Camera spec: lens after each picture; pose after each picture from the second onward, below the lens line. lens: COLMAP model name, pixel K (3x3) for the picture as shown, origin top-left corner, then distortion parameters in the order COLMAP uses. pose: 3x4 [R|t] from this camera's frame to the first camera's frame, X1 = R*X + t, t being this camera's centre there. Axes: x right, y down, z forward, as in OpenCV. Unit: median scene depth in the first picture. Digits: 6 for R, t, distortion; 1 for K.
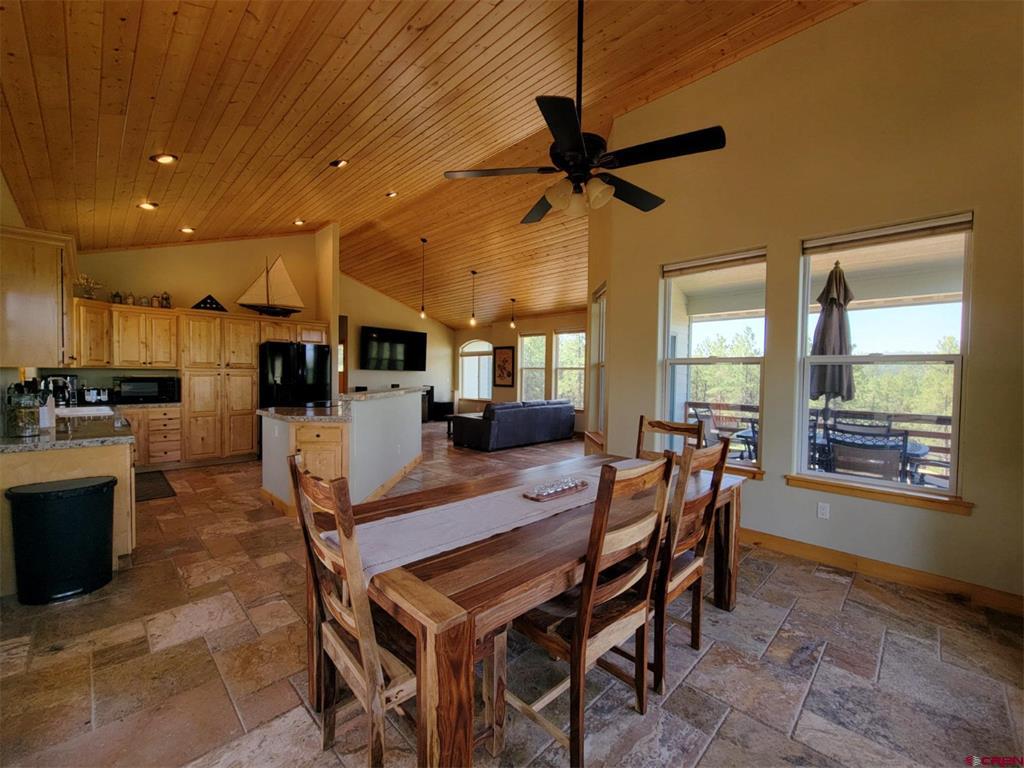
lens RADIAL K [[420.0, 0, 516.1], [0, 420.0, 386.5], [0, 0, 1]] dist [-0.001986, -0.000057]
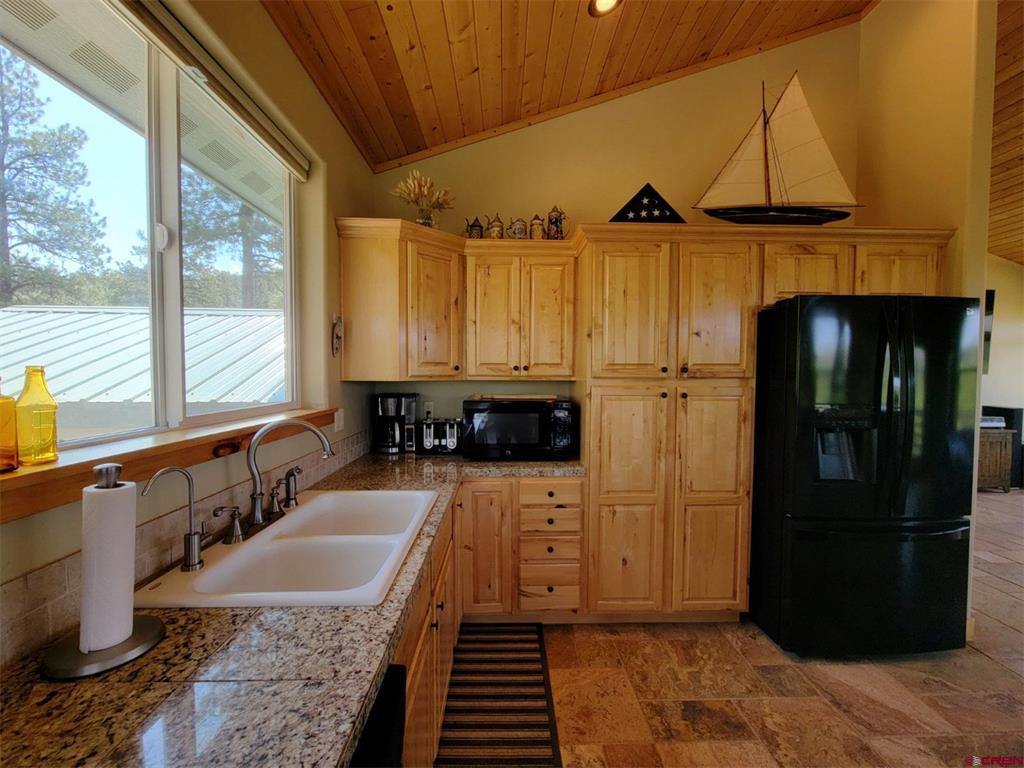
lens RADIAL K [[420.0, 0, 516.1], [0, 420.0, 386.5], [0, 0, 1]] dist [-0.001986, -0.000057]
pose [[0.722760, 0.016103, -0.690911, -0.559539], [-0.016811, 0.999842, 0.005718, -0.037317], [0.690895, 0.007482, 0.722917, 0.655847]]
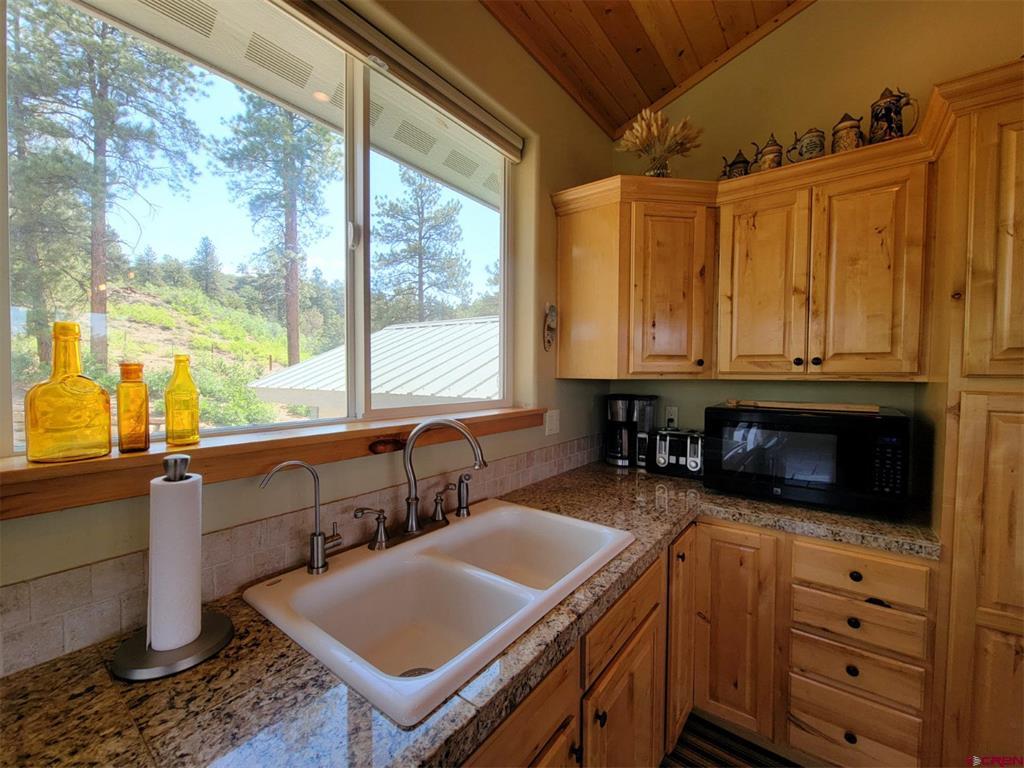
lens RADIAL K [[420.0, 0, 516.1], [0, 420.0, 386.5], [0, 0, 1]] dist [-0.001986, -0.000057]
pose [[0.133003, 0.022804, -0.990853, -0.605879], [-0.033532, 0.999266, 0.018497, -0.036006], [0.990548, 0.030765, 0.133670, 0.744744]]
